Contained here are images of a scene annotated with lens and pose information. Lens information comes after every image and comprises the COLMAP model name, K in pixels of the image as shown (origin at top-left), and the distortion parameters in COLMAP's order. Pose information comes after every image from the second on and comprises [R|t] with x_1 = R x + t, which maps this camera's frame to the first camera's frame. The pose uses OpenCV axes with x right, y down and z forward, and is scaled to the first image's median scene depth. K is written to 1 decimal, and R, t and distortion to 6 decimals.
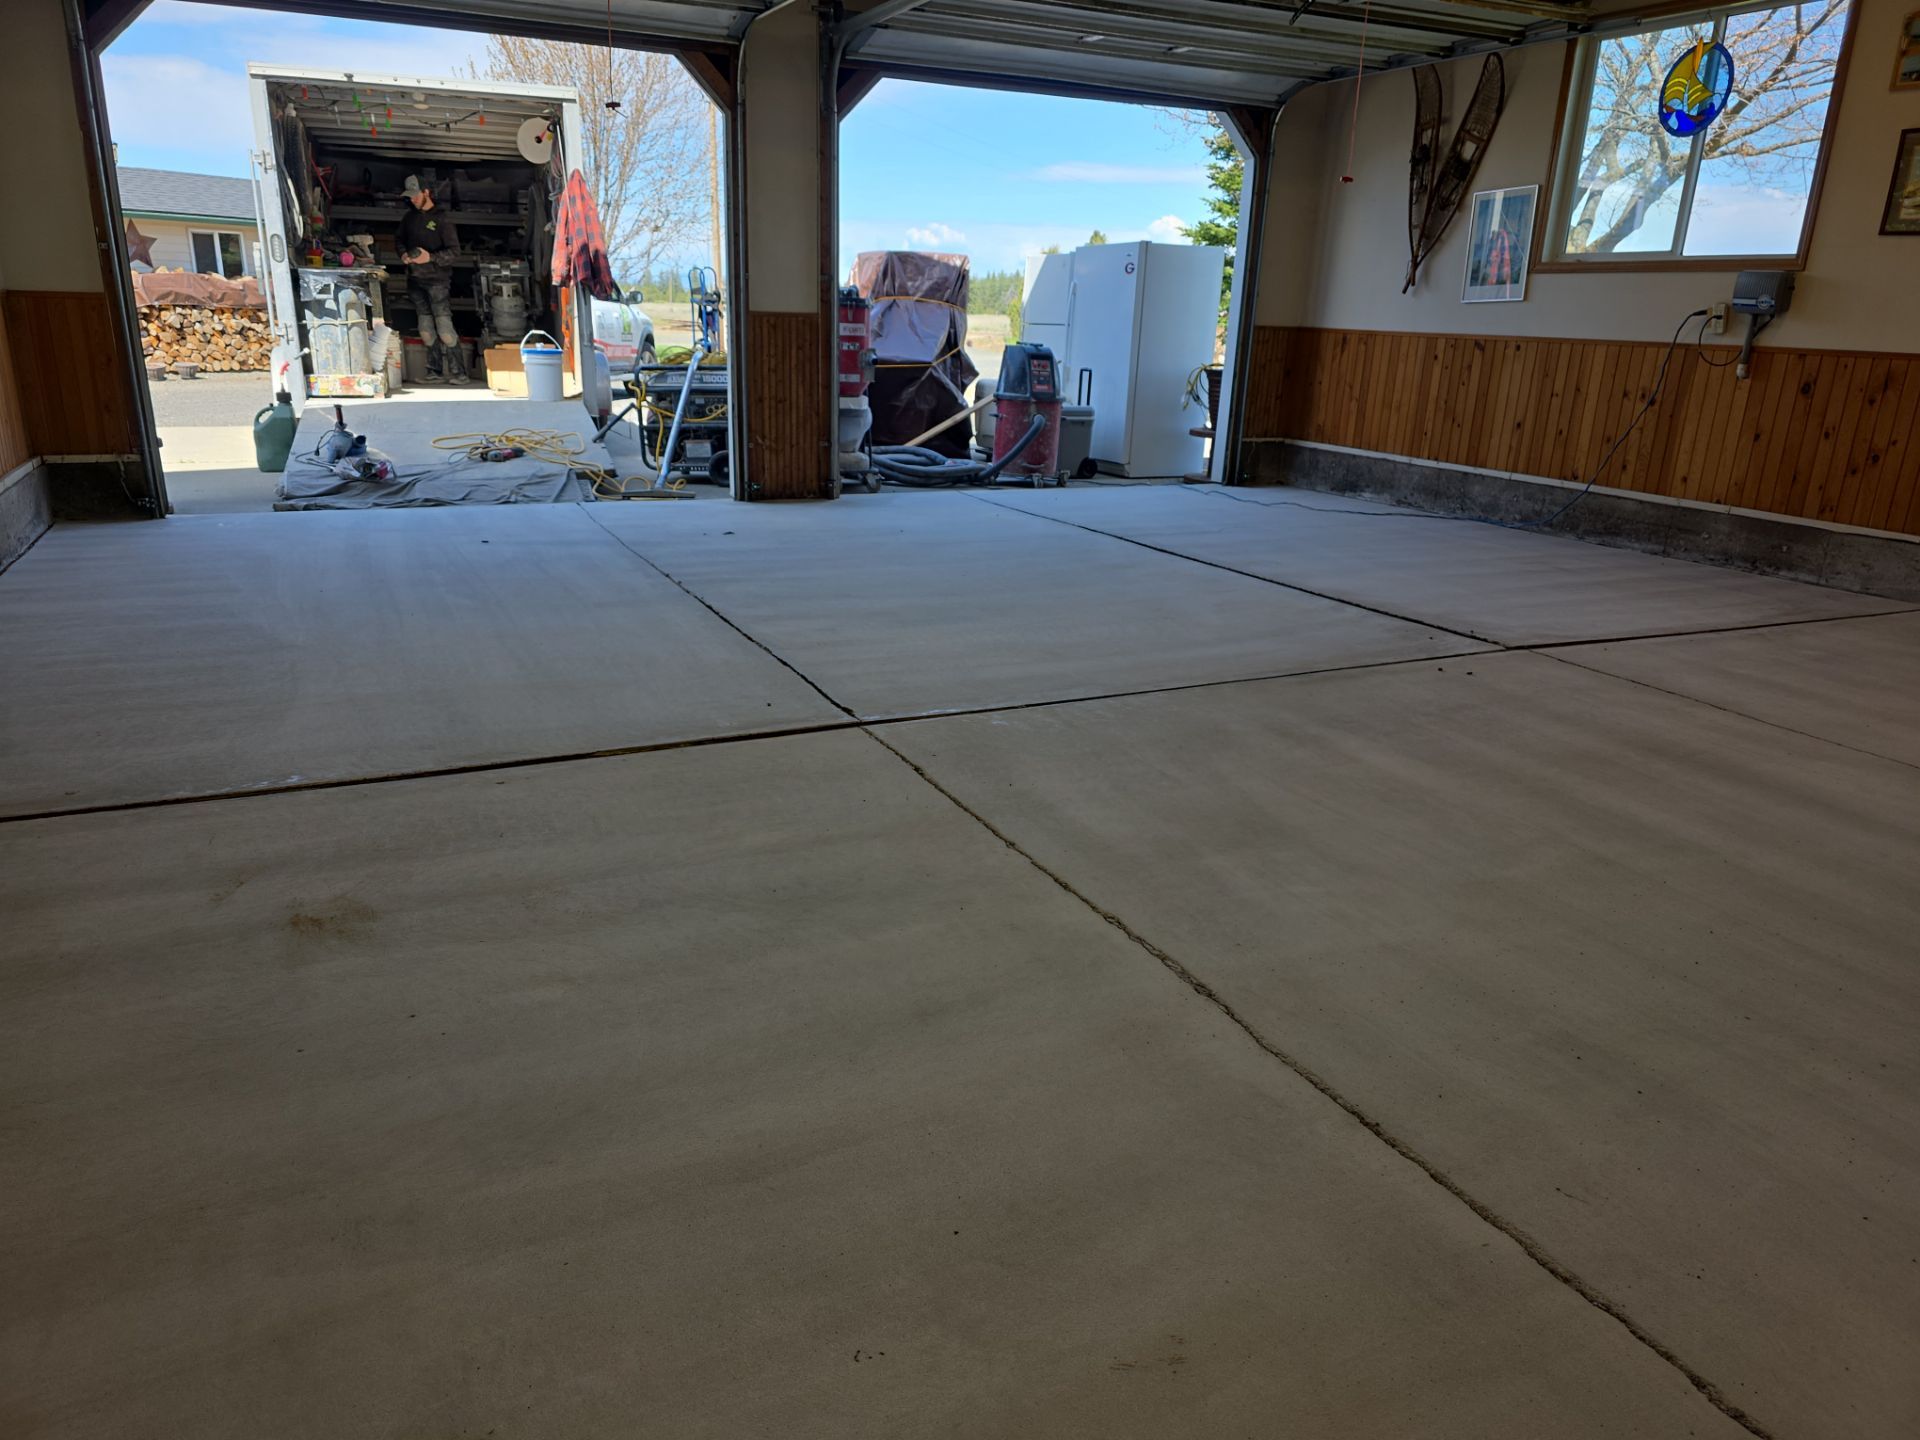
lens RADIAL K [[1304.5, 0, 929.8], [0, 1304.5, 725.6], [0, 0, 1]] dist [0.036716, -0.034843]
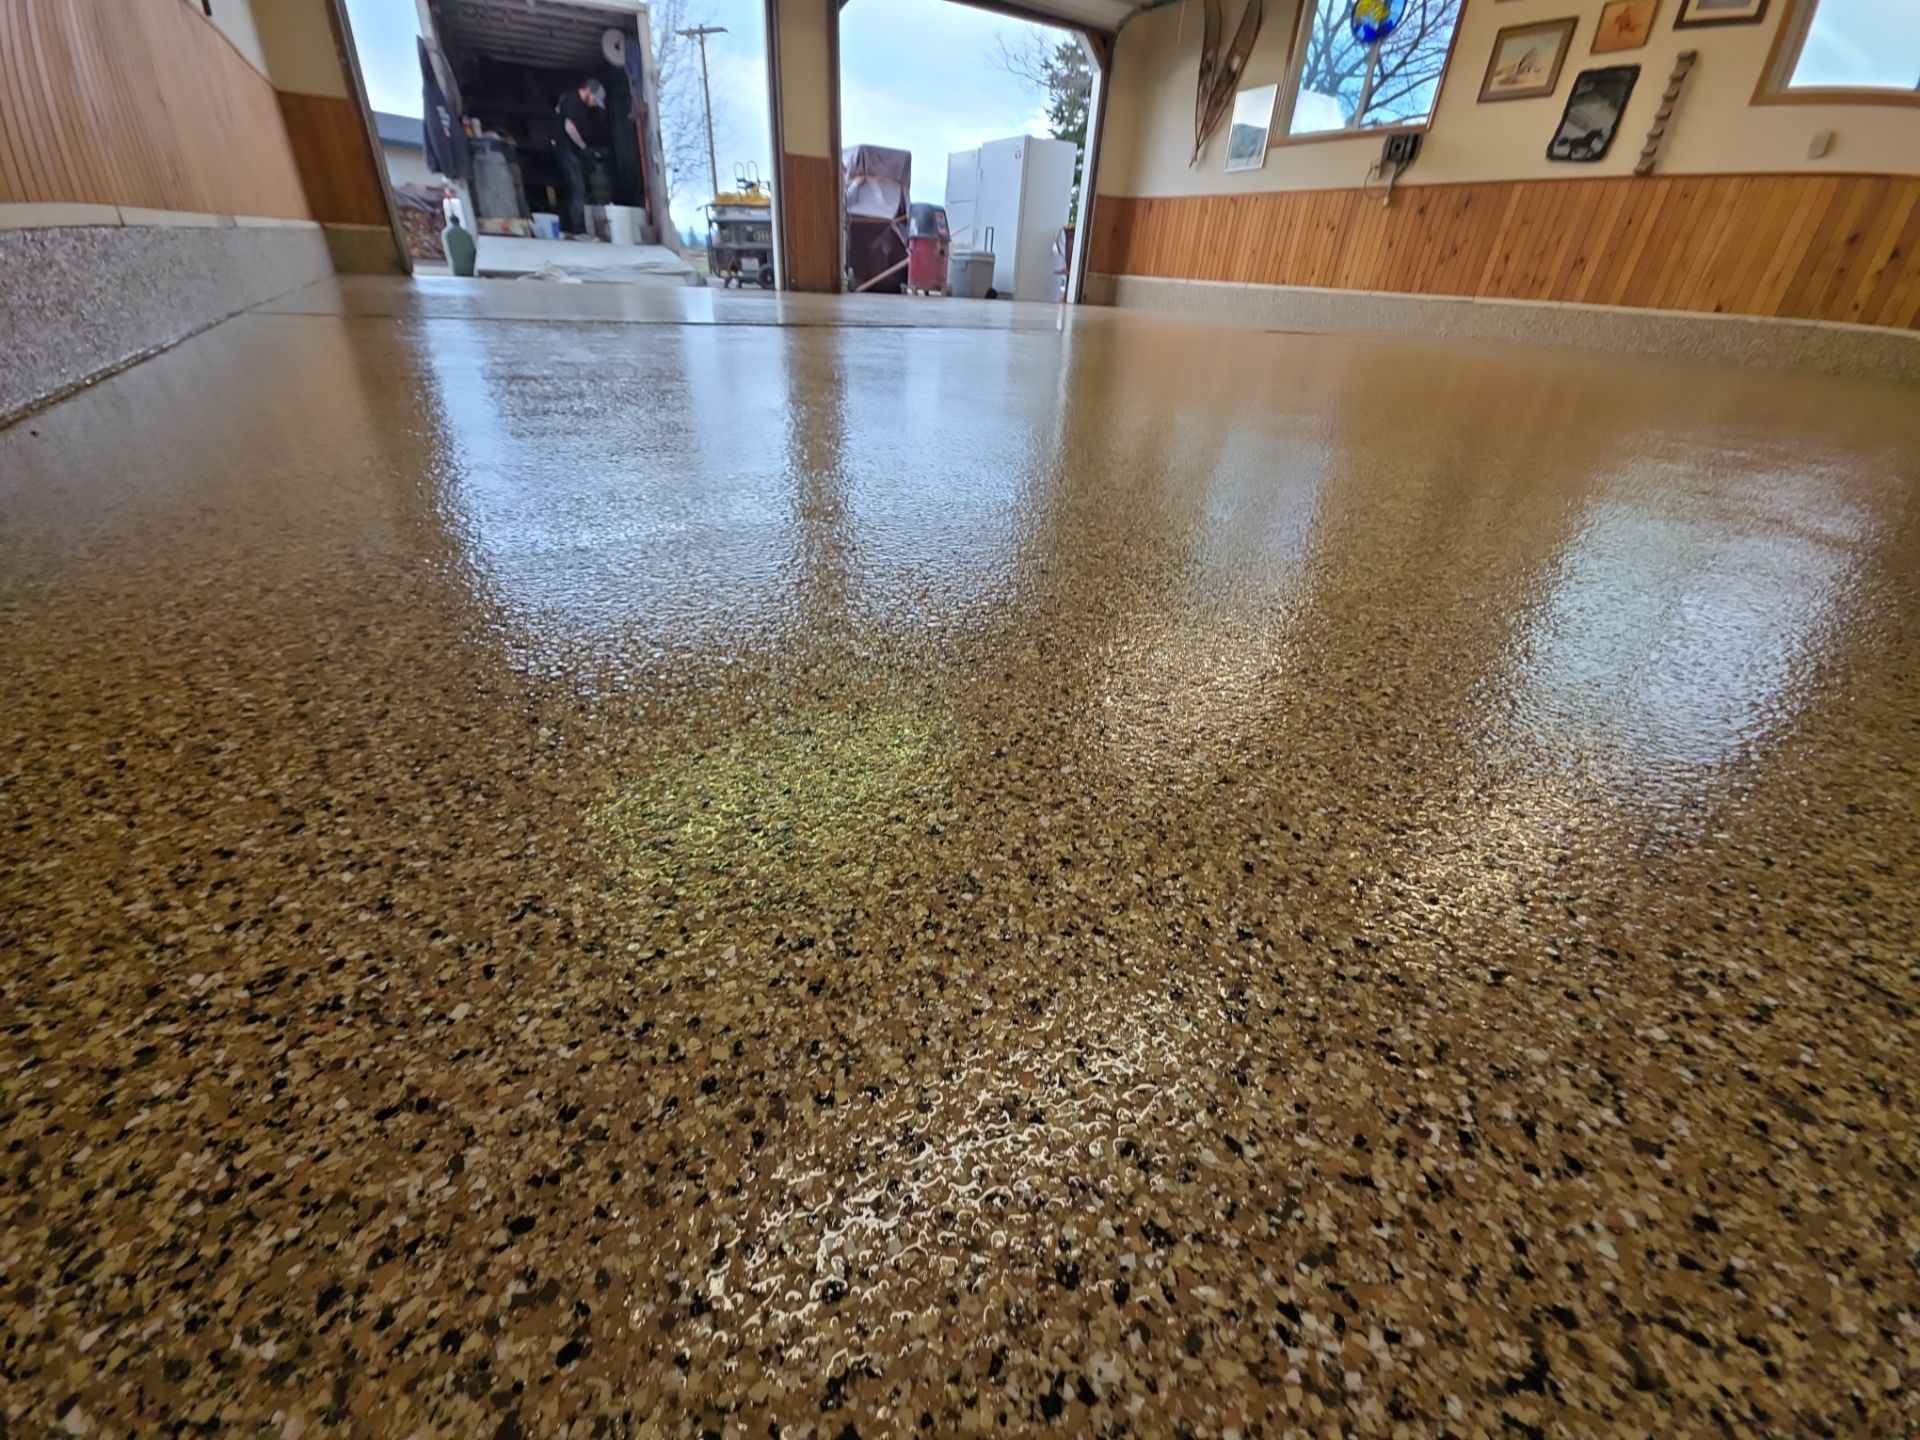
lens RADIAL K [[773.1, 0, 948.1], [0, 773.1, 719.8], [0, 0, 1]] dist [0.005668, -0.005372]
pose [[0.993691, -0.033069, 0.107165, -0.066104], [0.009249, 0.976448, 0.215556, 0.137471], [-0.111770, -0.213205, 0.970593, -0.045970]]
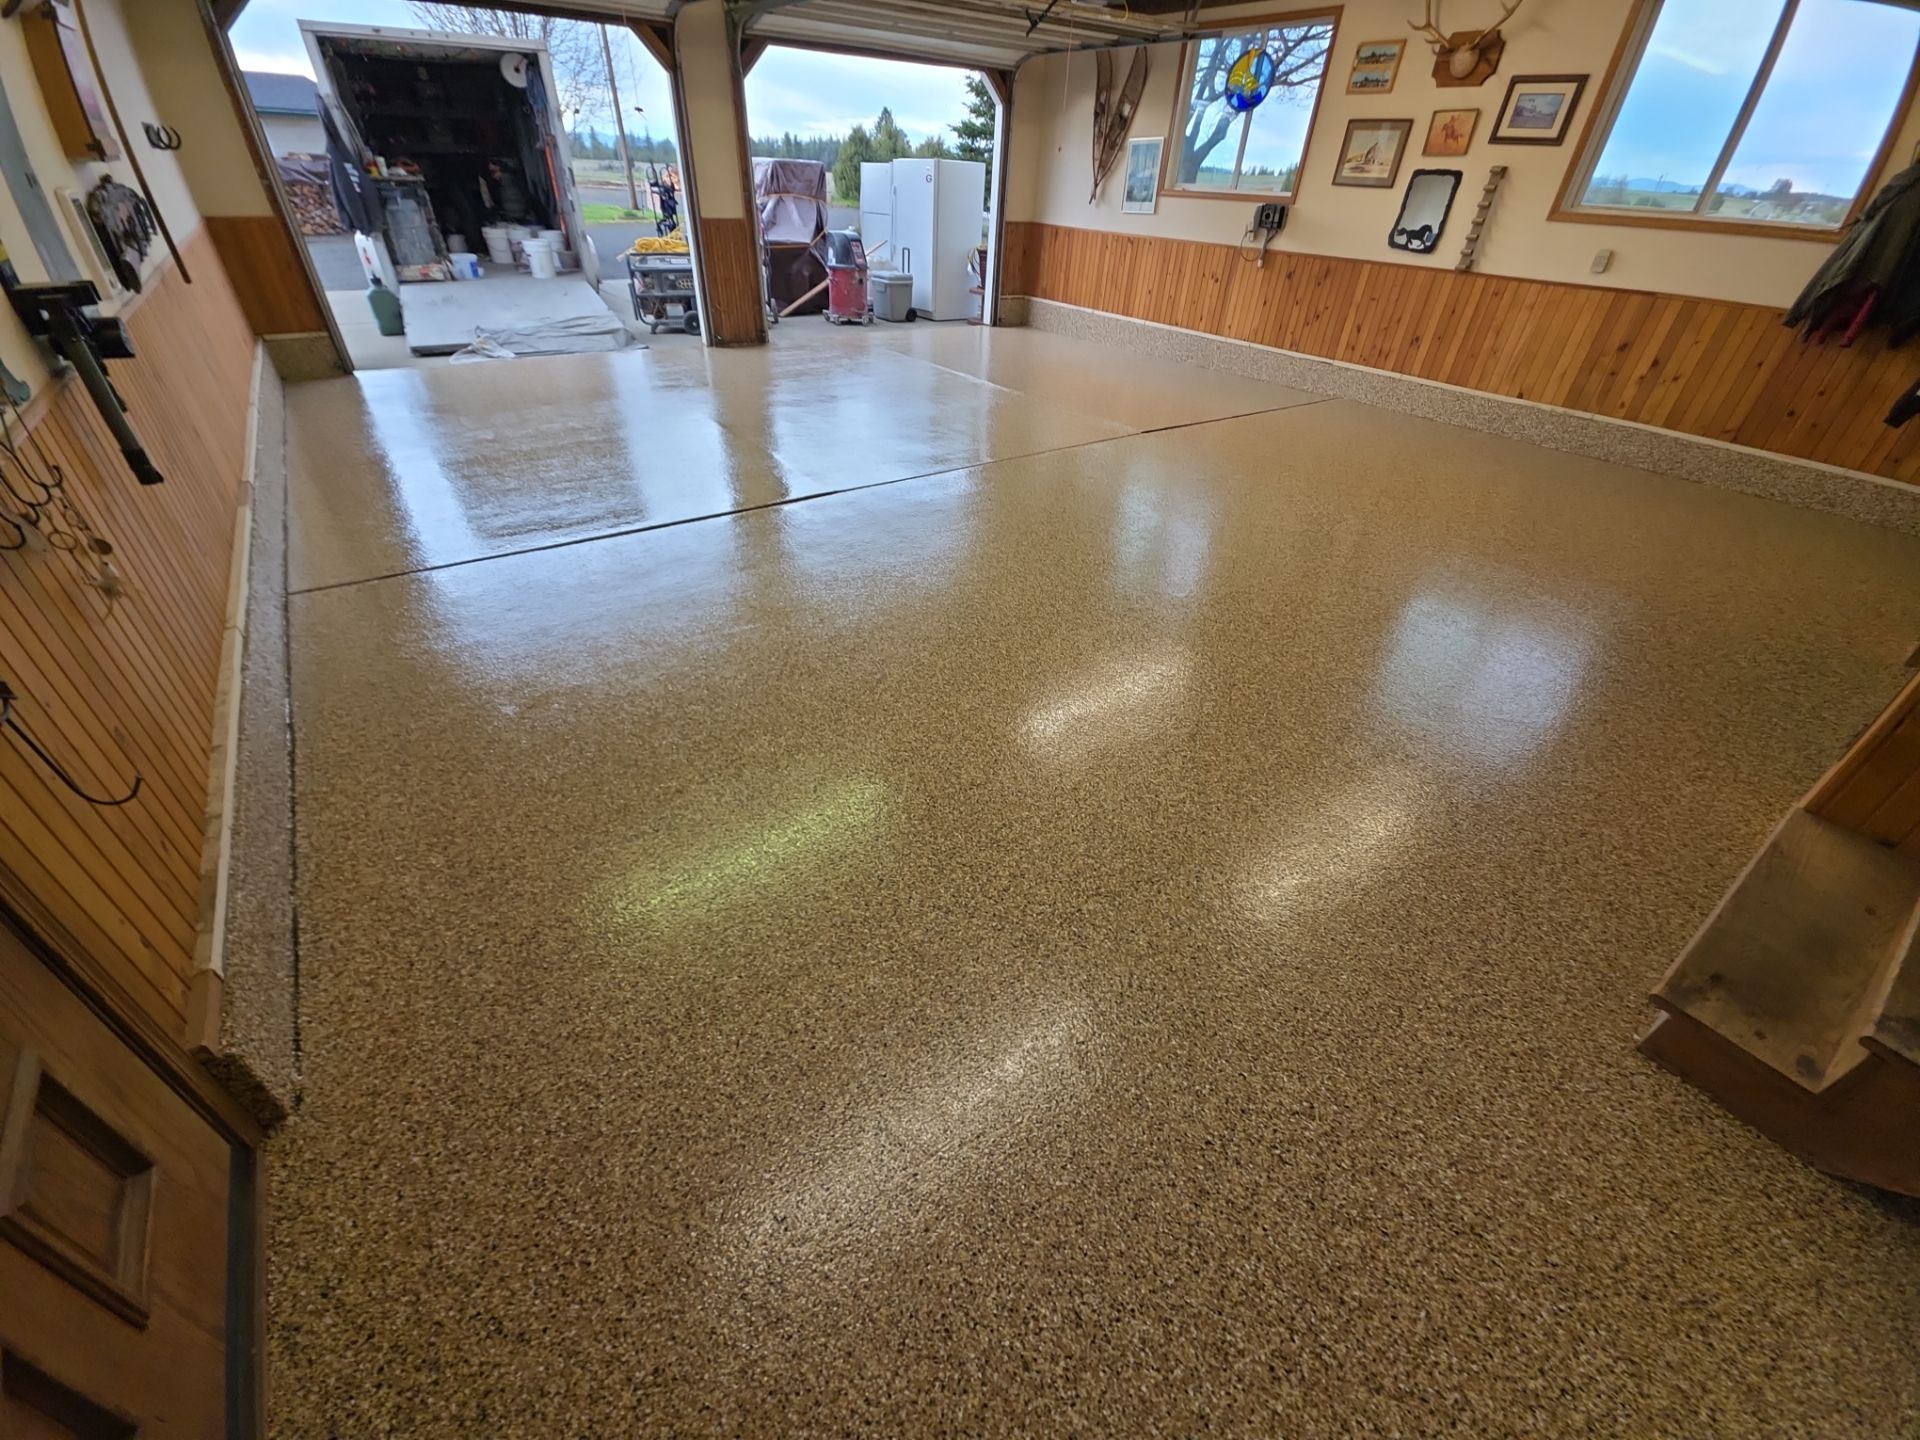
lens RADIAL K [[773.1, 0, 951.4], [0, 773.1, 719.9], [0, 0, 1]] dist [0.005668, -0.005372]
pose [[0.982235, -0.101854, 0.157606, -0.048557], [0.047977, 0.948269, 0.313822, -0.016337], [-0.181417, -0.300685, 0.936310, -0.126588]]
